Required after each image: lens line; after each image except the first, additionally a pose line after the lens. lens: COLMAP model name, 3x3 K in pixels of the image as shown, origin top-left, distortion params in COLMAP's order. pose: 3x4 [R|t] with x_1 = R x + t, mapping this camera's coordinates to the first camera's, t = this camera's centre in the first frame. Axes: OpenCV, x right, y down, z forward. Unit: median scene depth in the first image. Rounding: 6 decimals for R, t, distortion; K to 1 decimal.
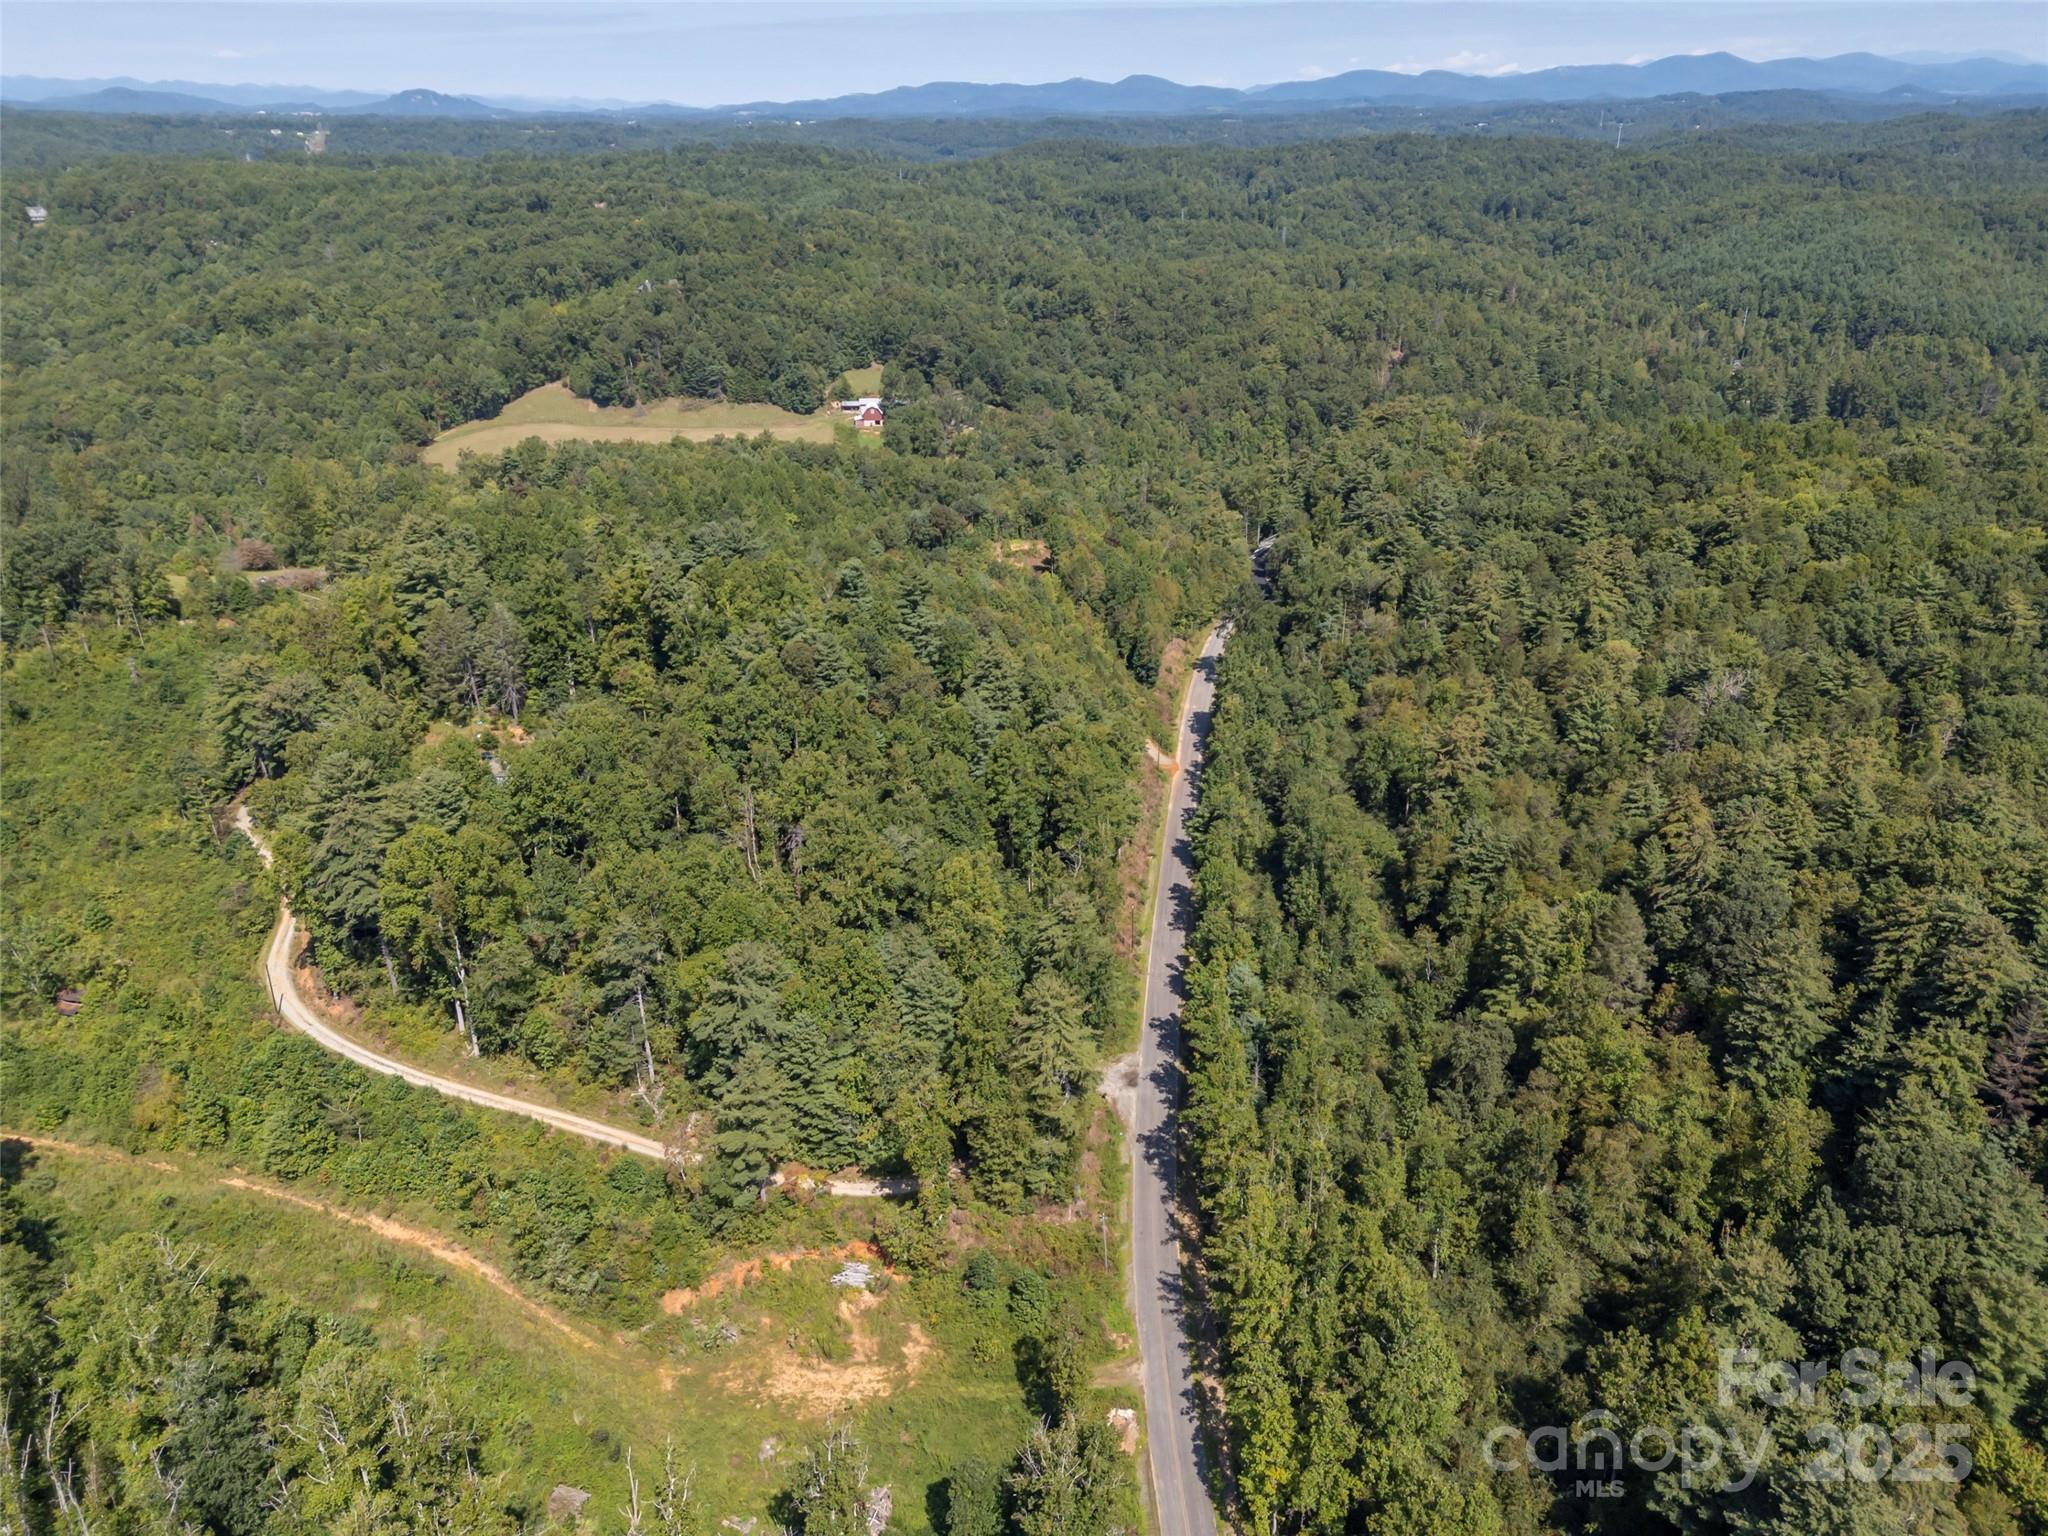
lens RADIAL K [[1493.4, 0, 1016.3], [0, 1493.4, 775.3], [0, 0, 1]] dist [0.098847, -0.069387]
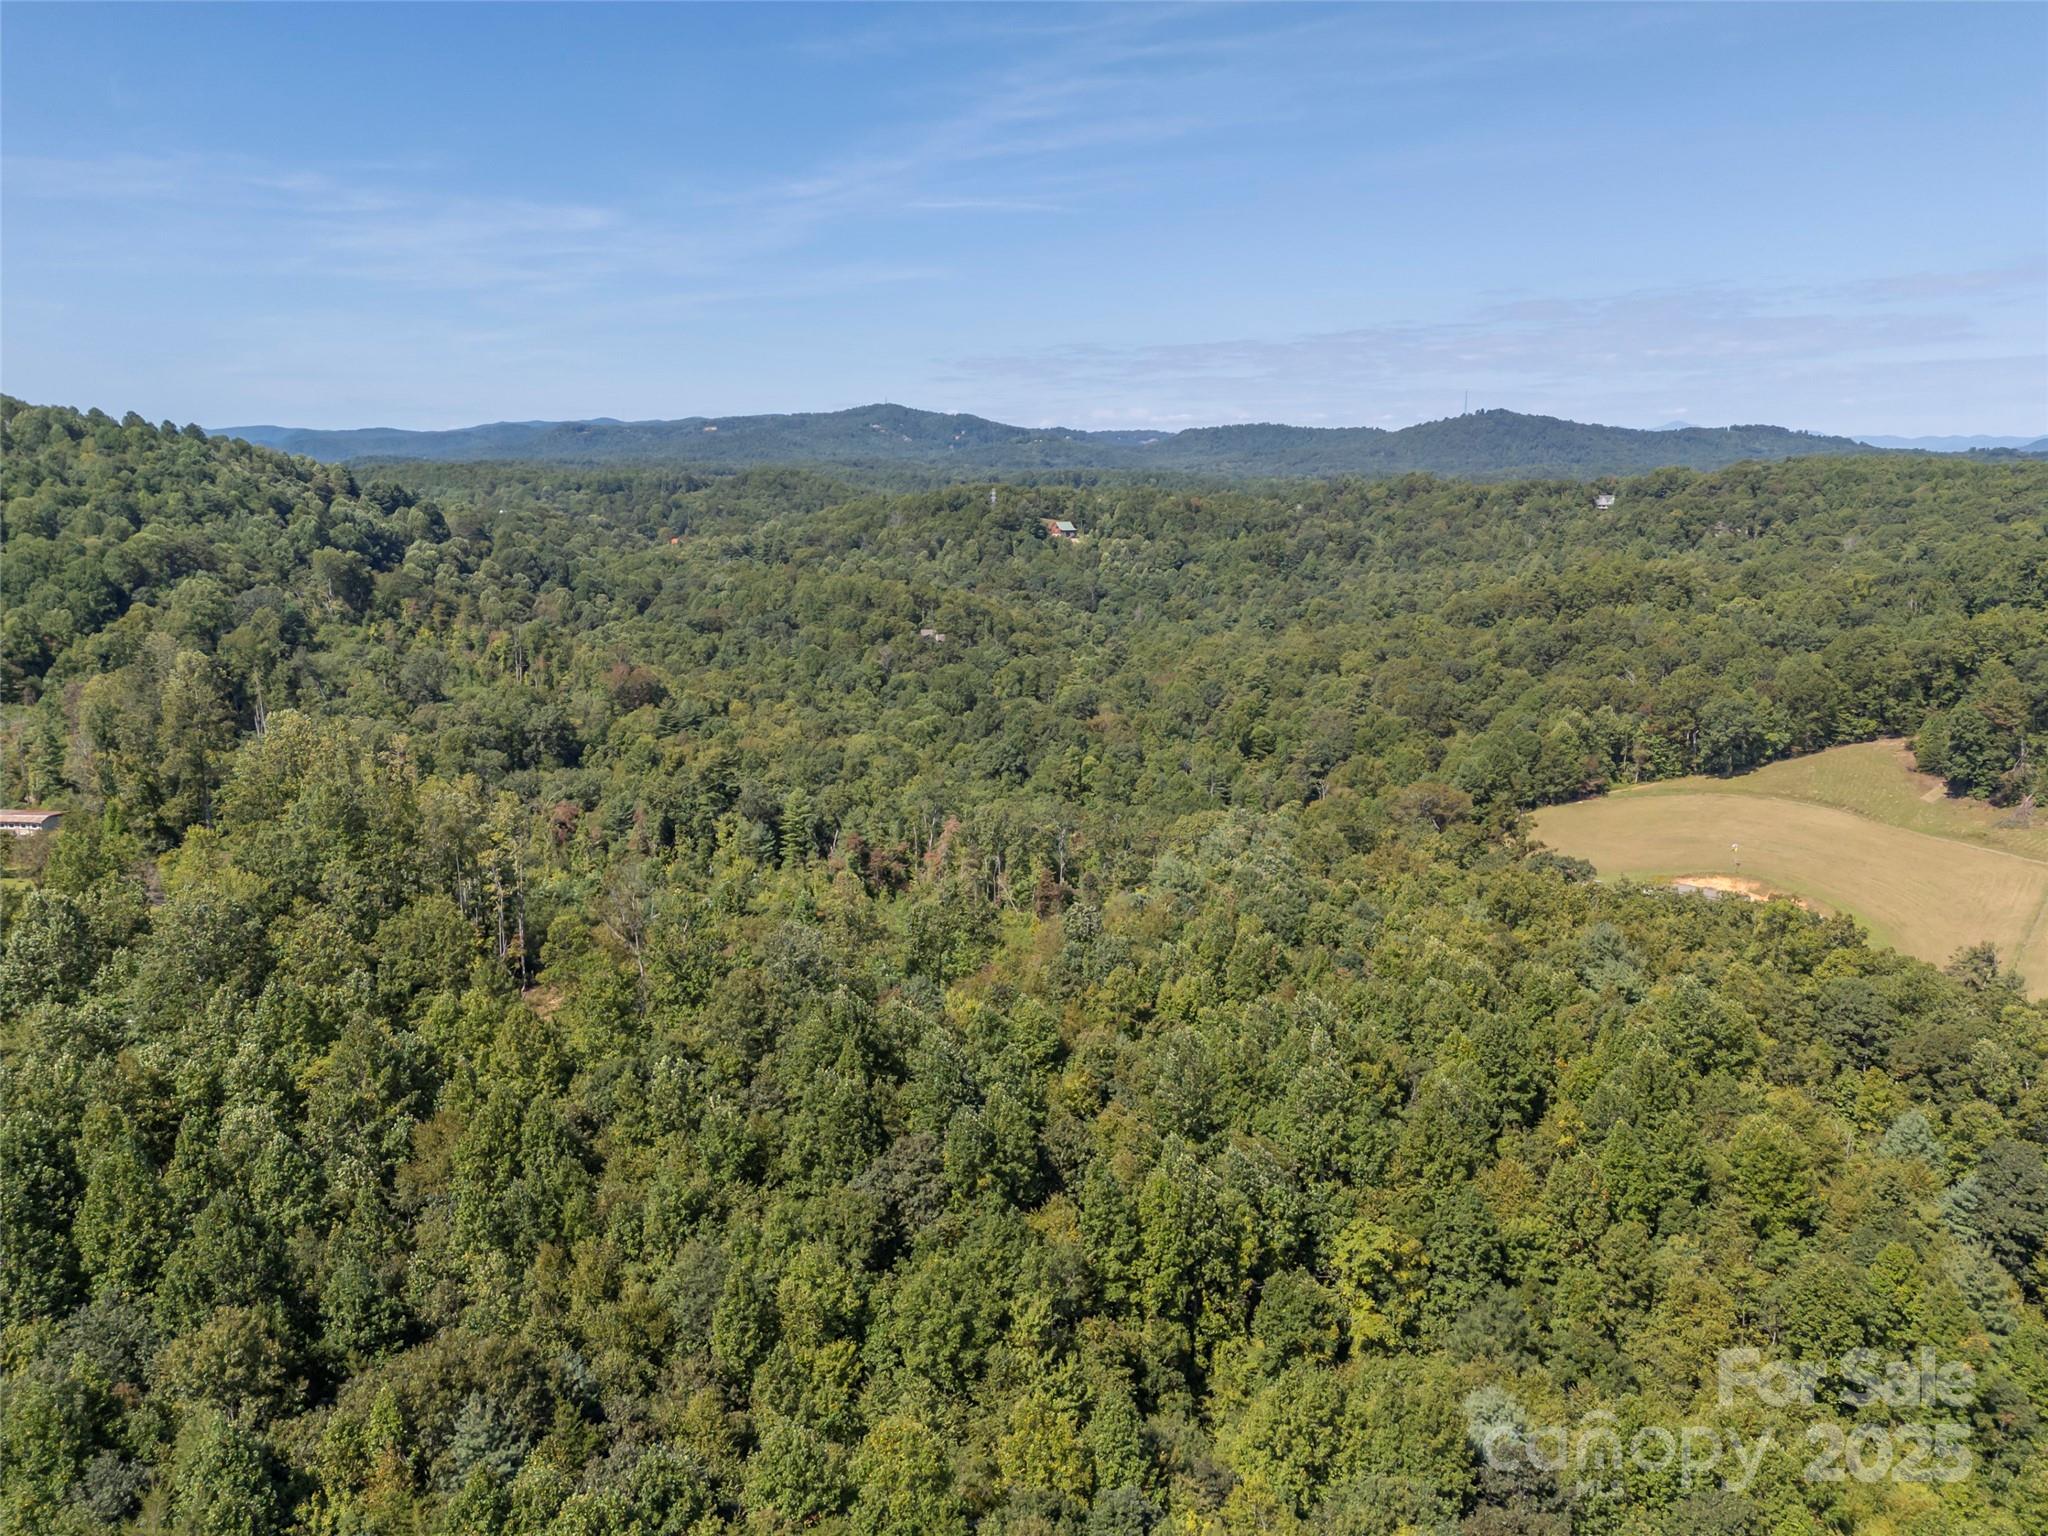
lens RADIAL K [[1493.4, 0, 1019.6], [0, 1493.4, 772.7], [0, 0, 1]] dist [0.098847, -0.069387]
pose [[0.461971, 0.181660, -0.868091, 0.024489], [-0.360295, 0.932832, 0.003470, -0.139324], [0.810413, 0.311166, 0.496393, 0.486814]]
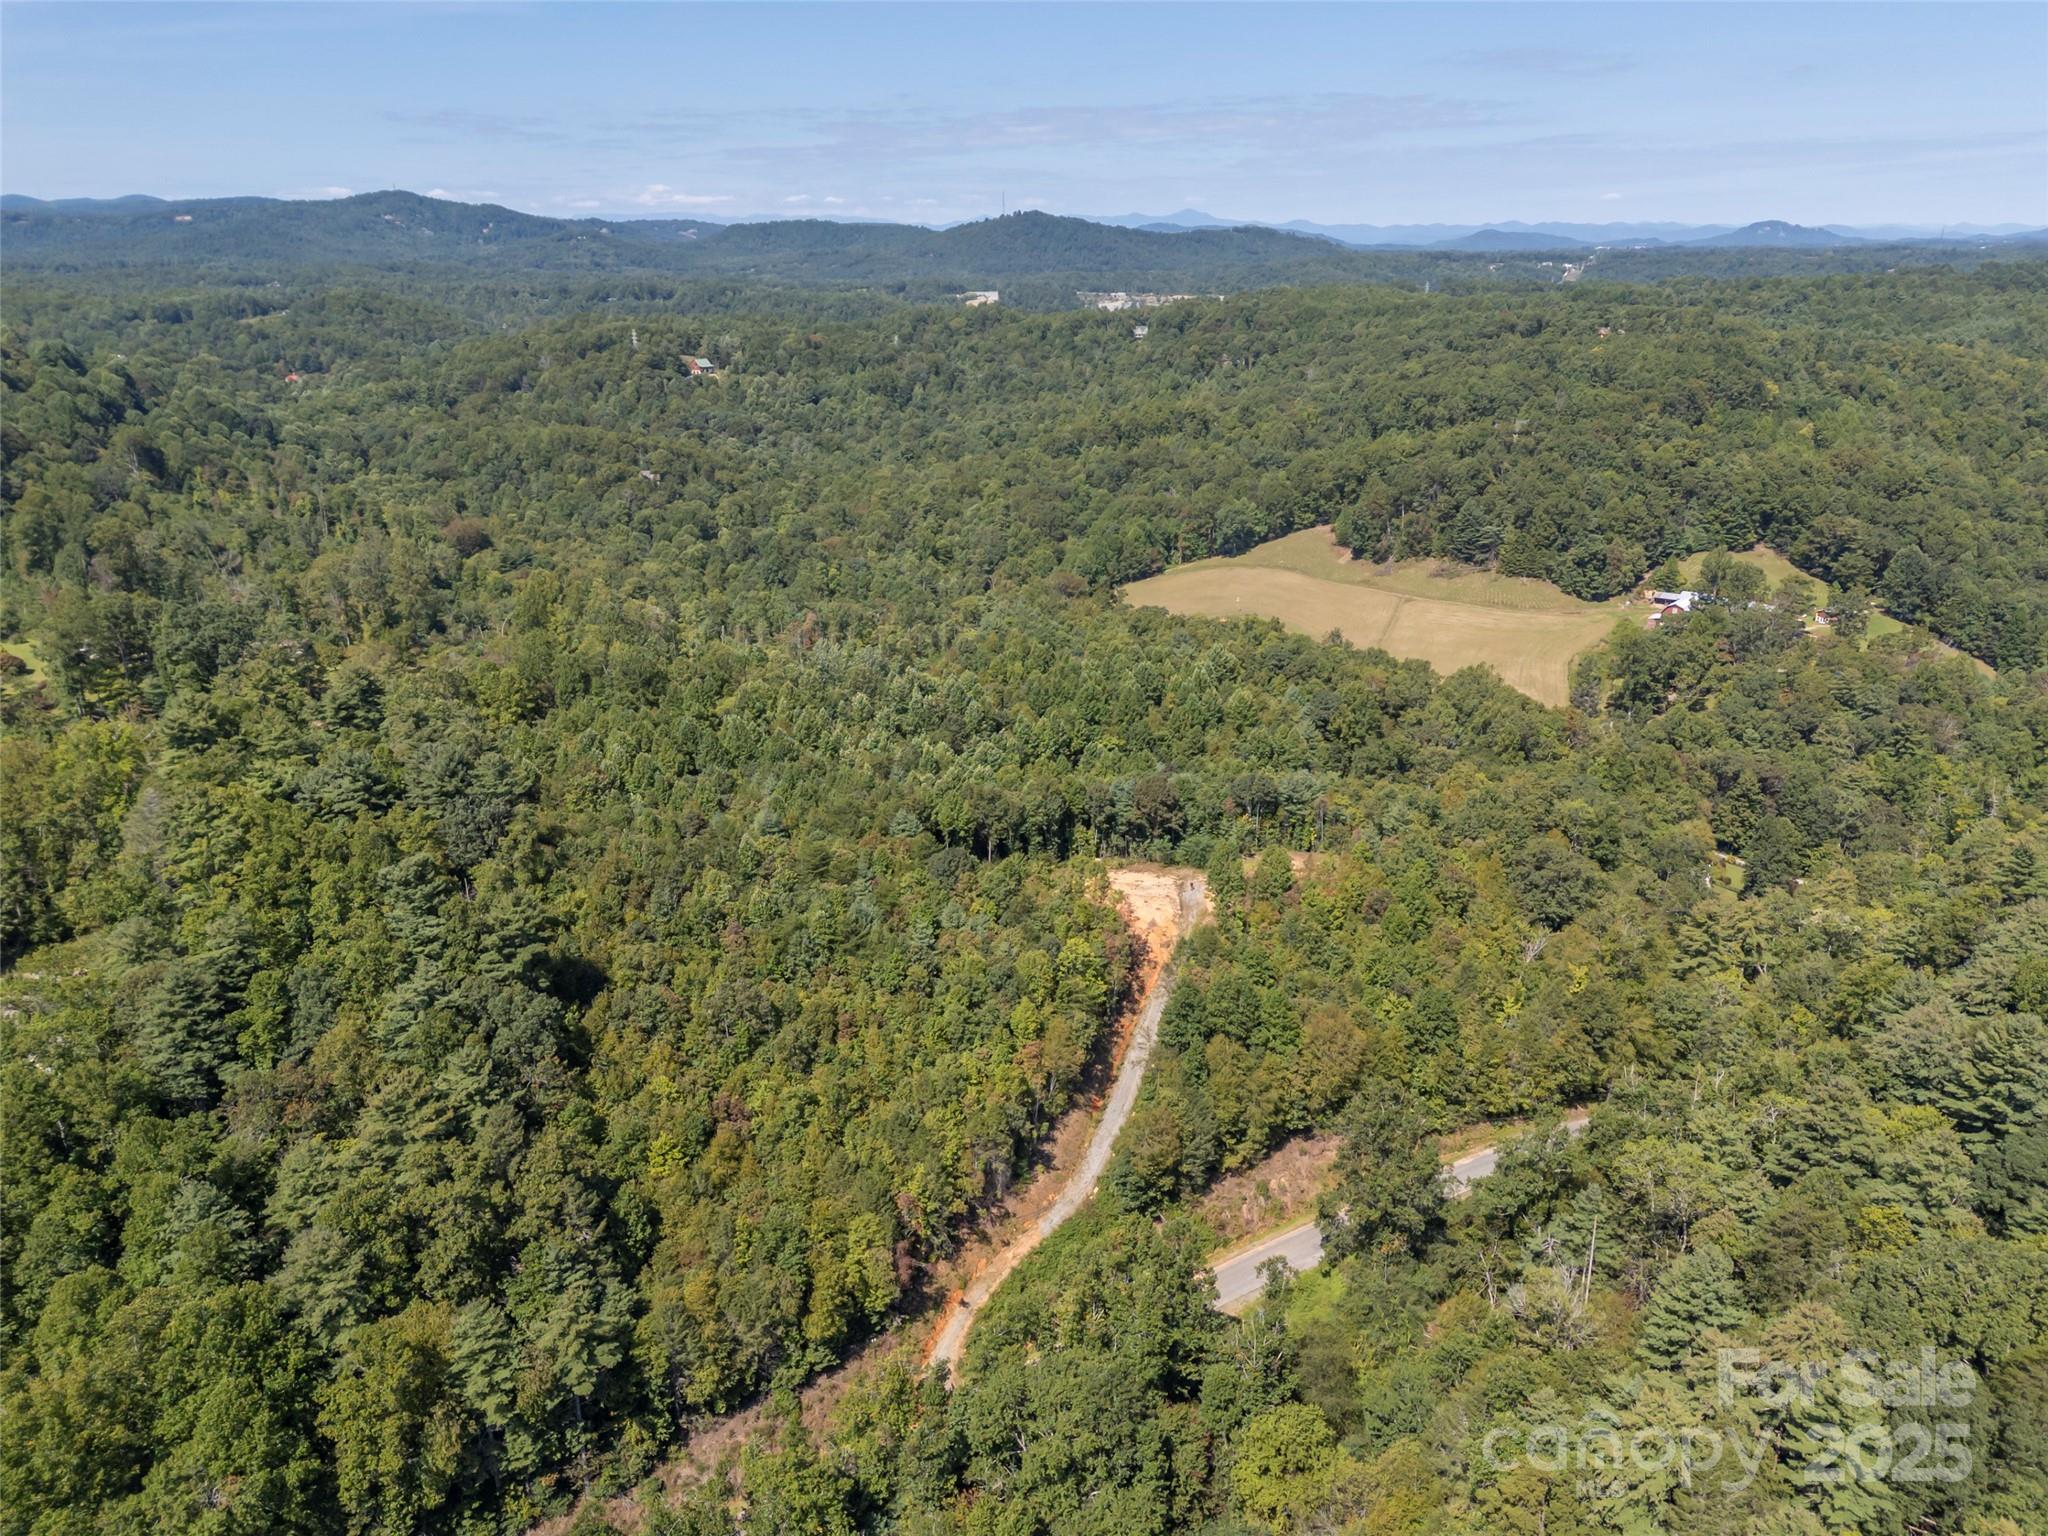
lens RADIAL K [[1493.4, 0, 1011.3], [0, 1493.4, 781.7], [0, 0, 1]] dist [0.098847, -0.069387]
pose [[0.696315, 0.237115, -0.677438, 0.186644], [-0.285514, 0.957469, 0.041661, -0.104584], [0.658504, 0.164409, 0.734399, 0.278198]]
